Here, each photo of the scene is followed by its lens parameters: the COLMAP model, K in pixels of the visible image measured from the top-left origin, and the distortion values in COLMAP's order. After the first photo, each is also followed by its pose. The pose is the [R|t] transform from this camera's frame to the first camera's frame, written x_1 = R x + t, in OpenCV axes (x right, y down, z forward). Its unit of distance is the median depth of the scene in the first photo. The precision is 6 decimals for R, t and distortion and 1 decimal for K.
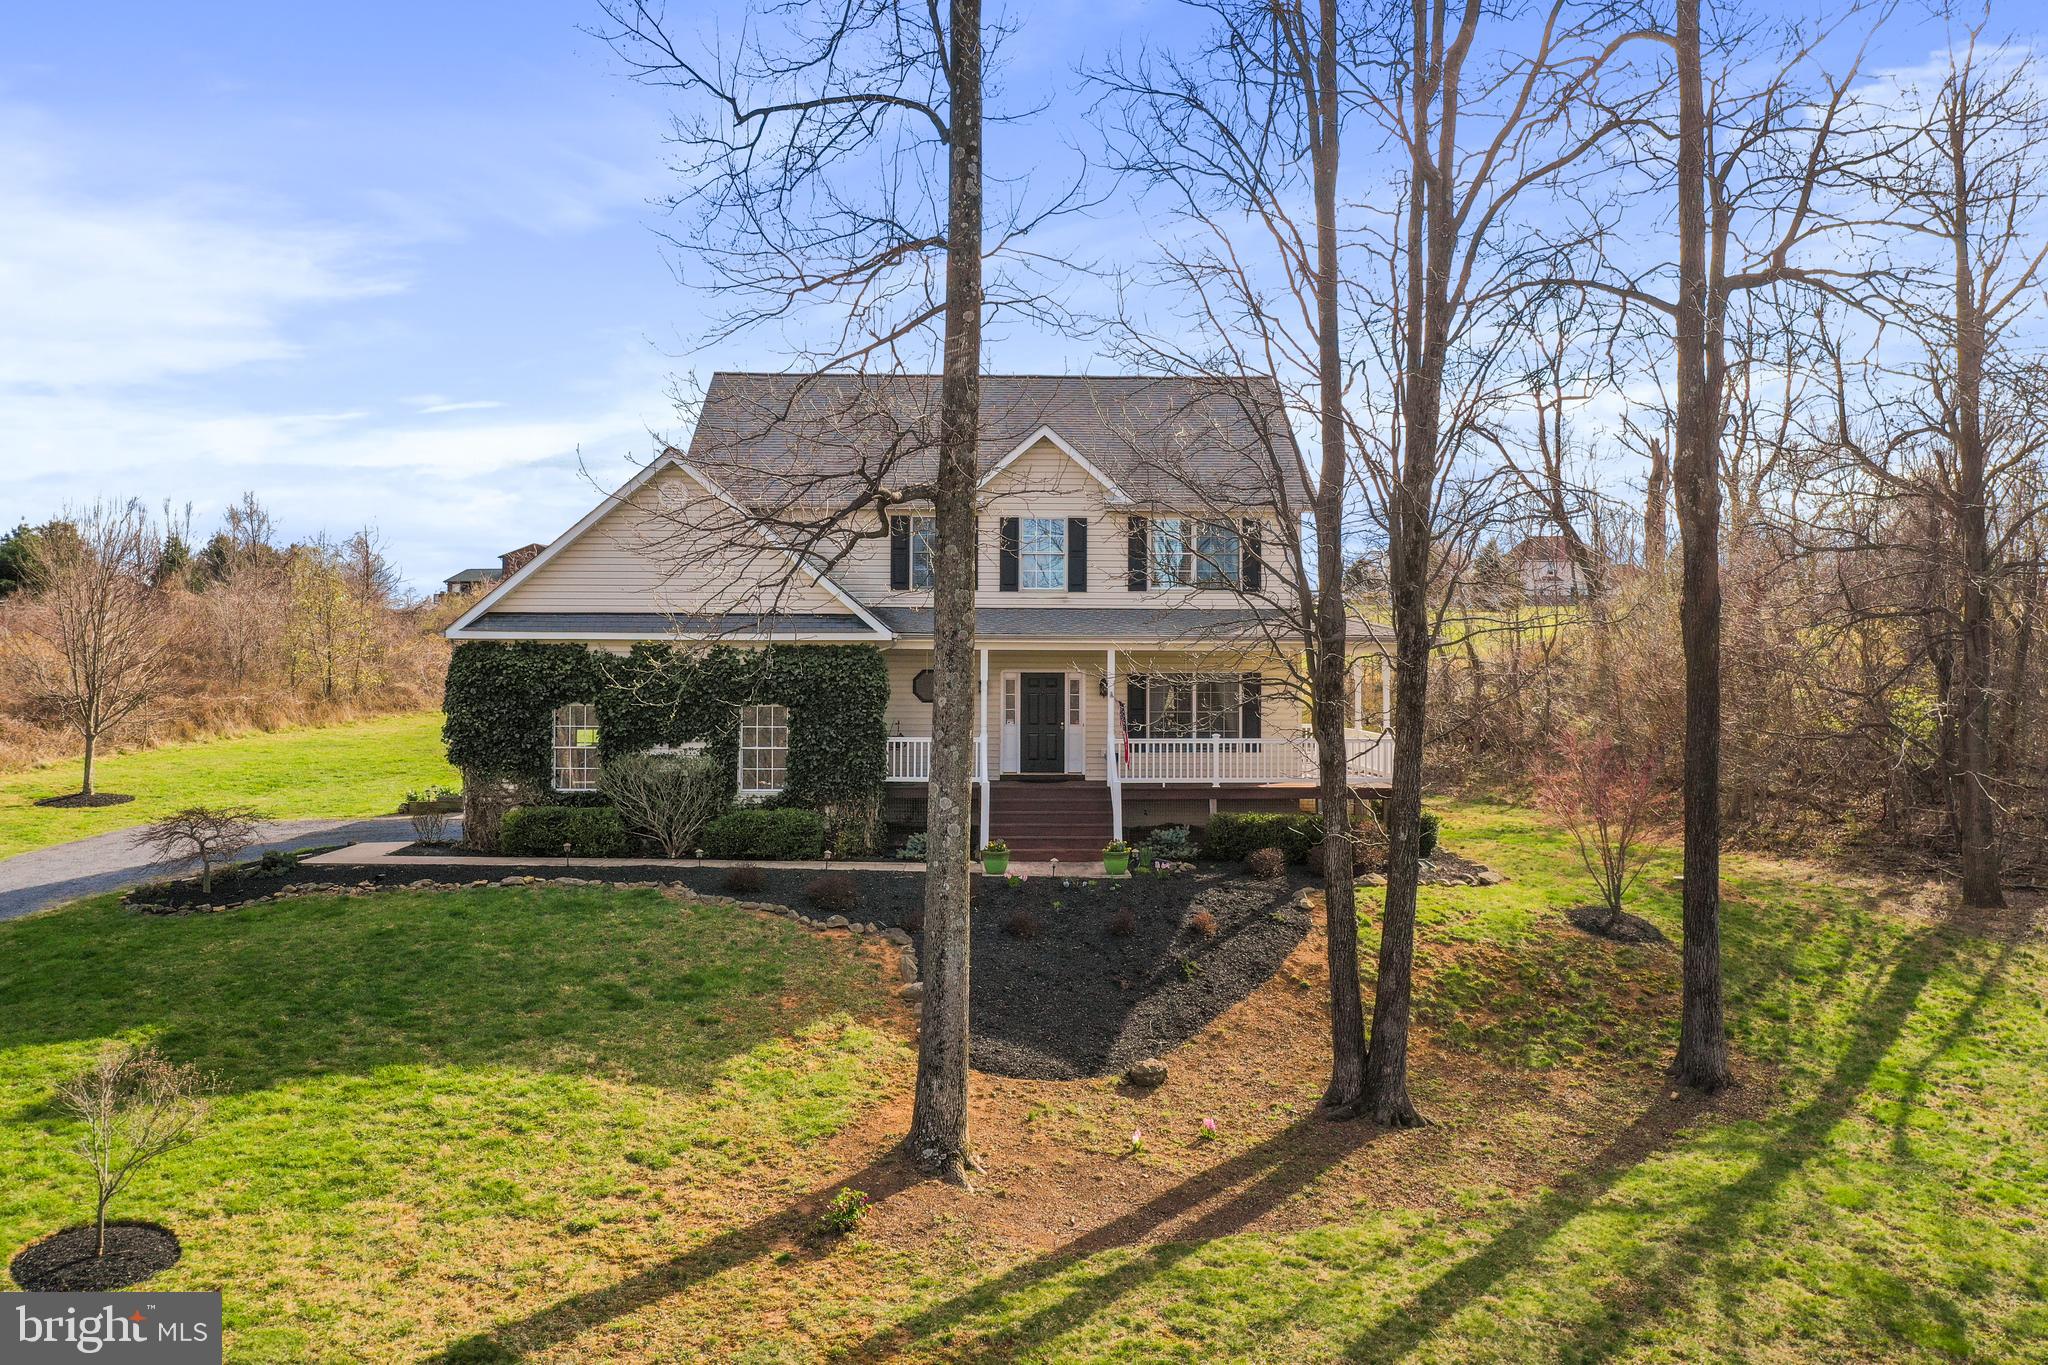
lens RADIAL K [[1611.0, 0, 1024.0], [0, 1611.0, 682.5], [0, 0, 1]] dist [-0.010888, 0.005044]
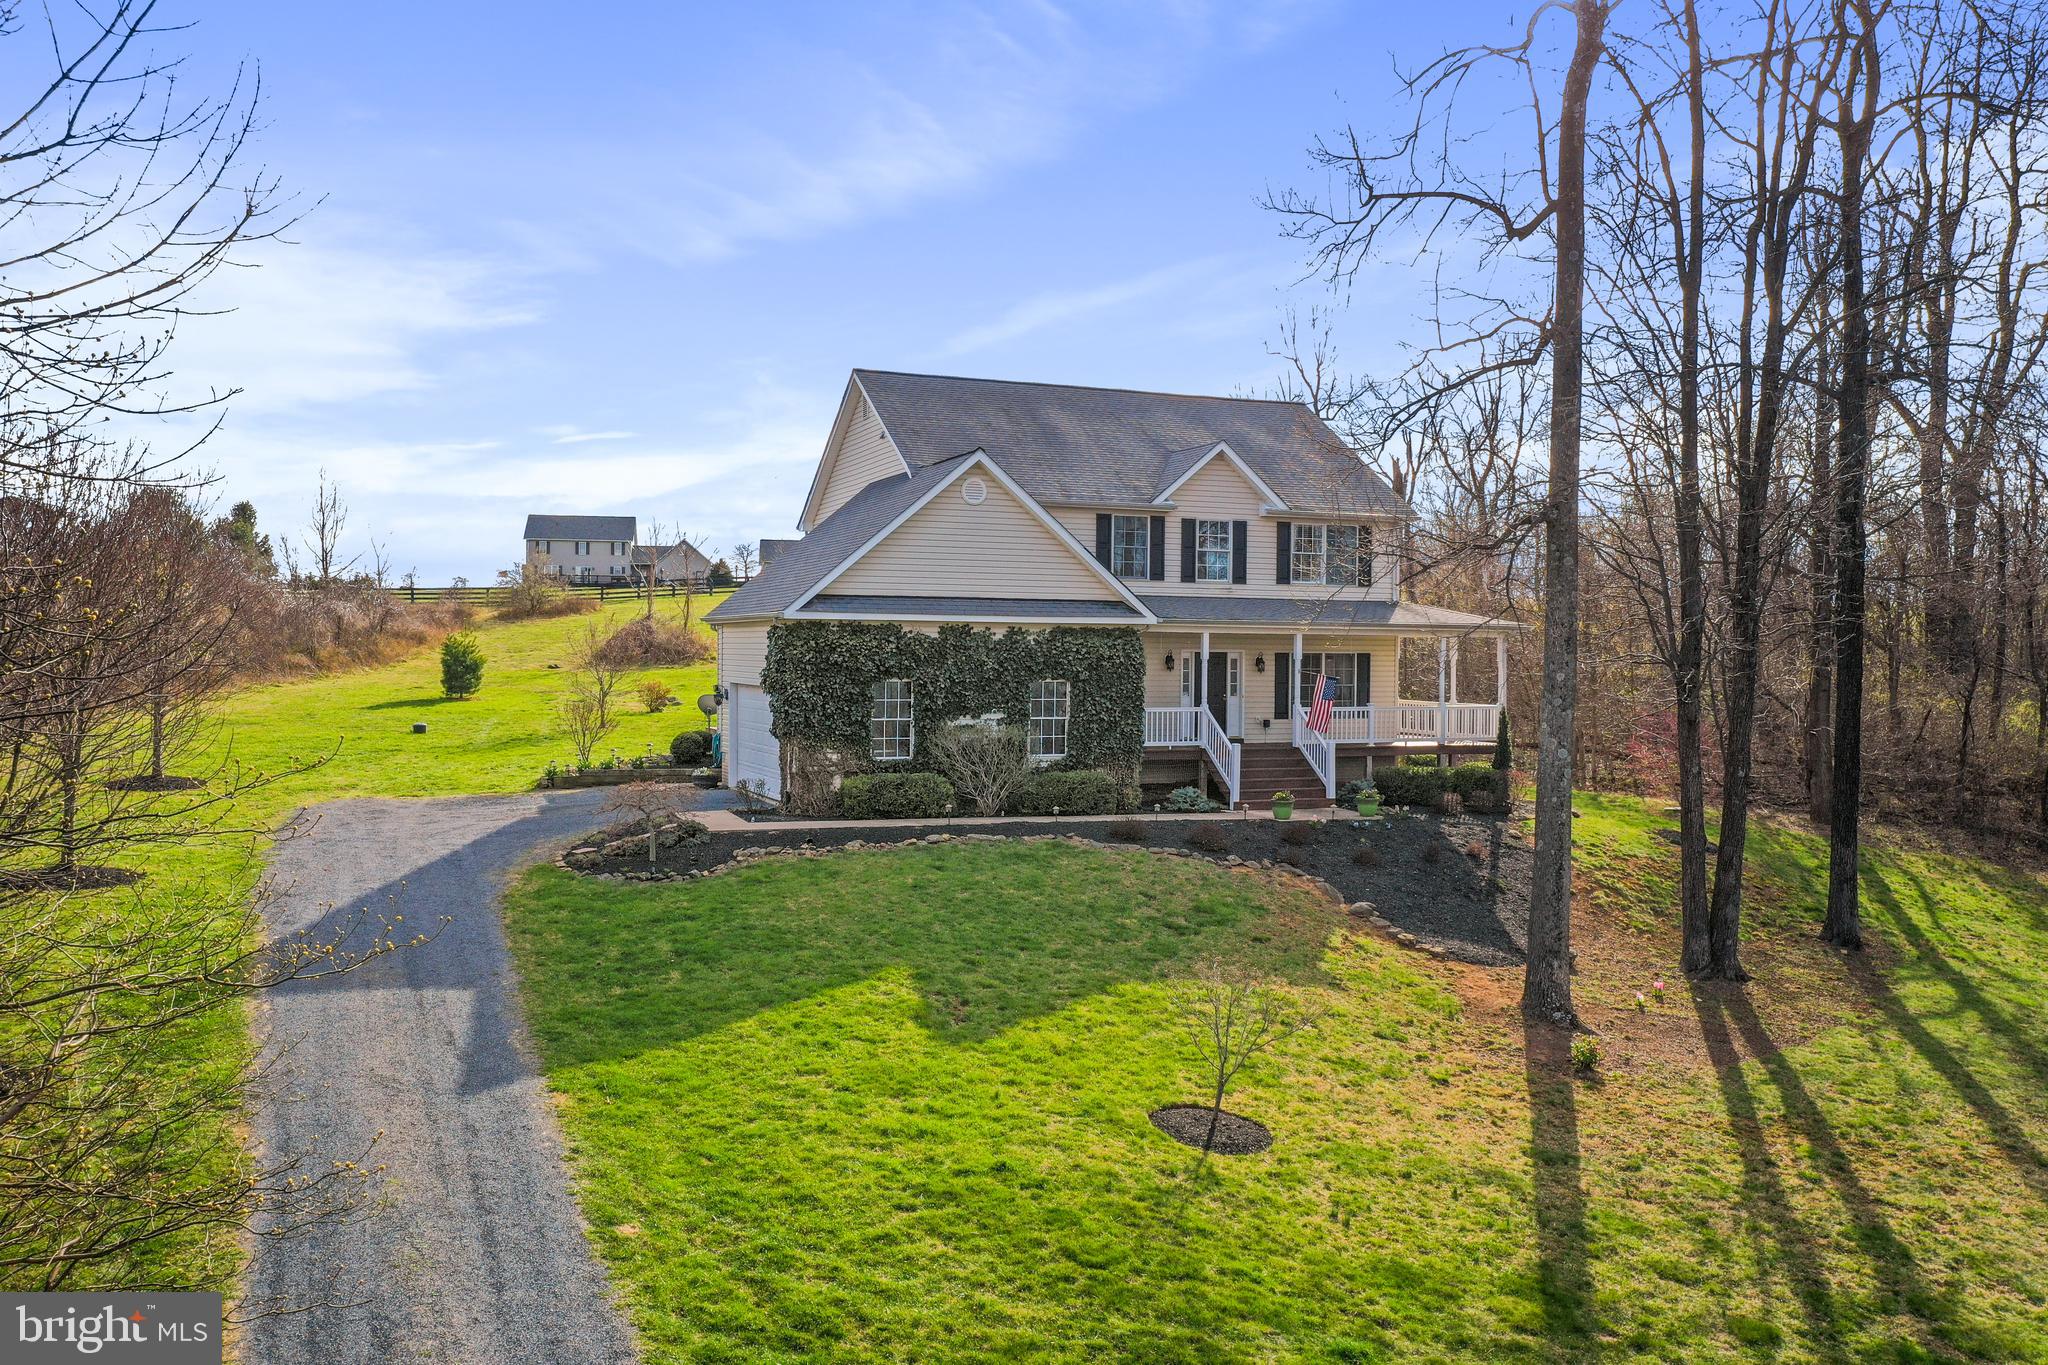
lens RADIAL K [[1611.0, 0, 1024.0], [0, 1611.0, 682.5], [0, 0, 1]] dist [-0.010888, 0.005044]
pose [[0.935531, -0.002487, 0.353236, -0.578079], [-0.003335, 0.999868, 0.015871, -0.002255], [-0.353229, -0.016026, 0.935400, -0.054173]]
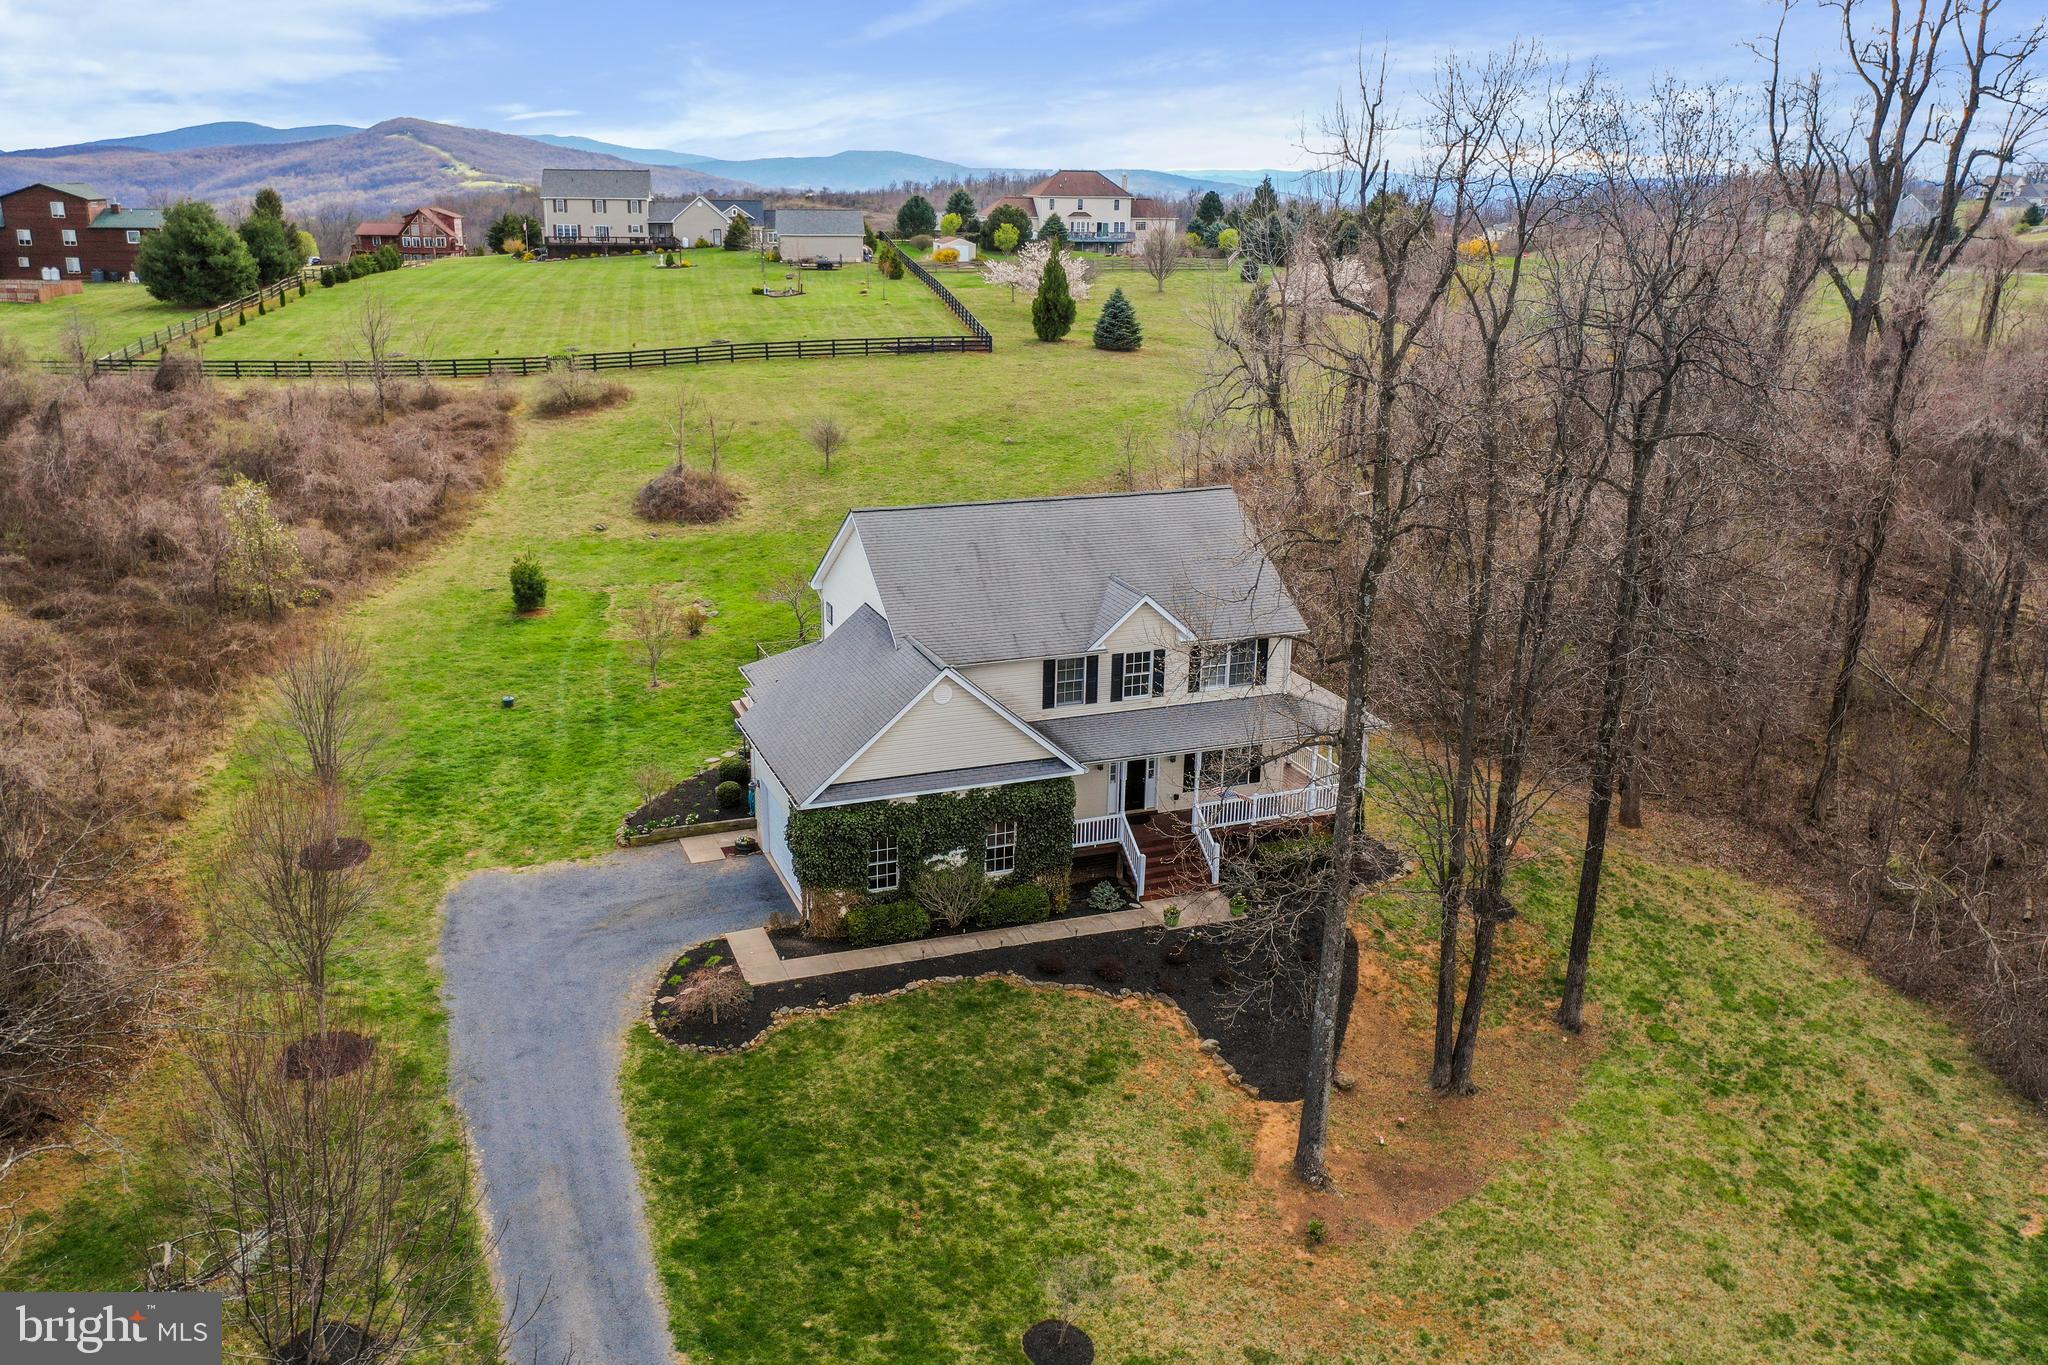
lens RADIAL K [[1612.0, 0, 1024.0], [0, 1612.0, 682.5], [0, 0, 1]] dist [-0.011200, -0.011428]
pose [[0.941658, -0.092607, 0.323579, -0.617008], [-0.008941, 0.954179, 0.299102, -0.560588], [-0.336451, -0.284545, 0.897683, -0.325349]]
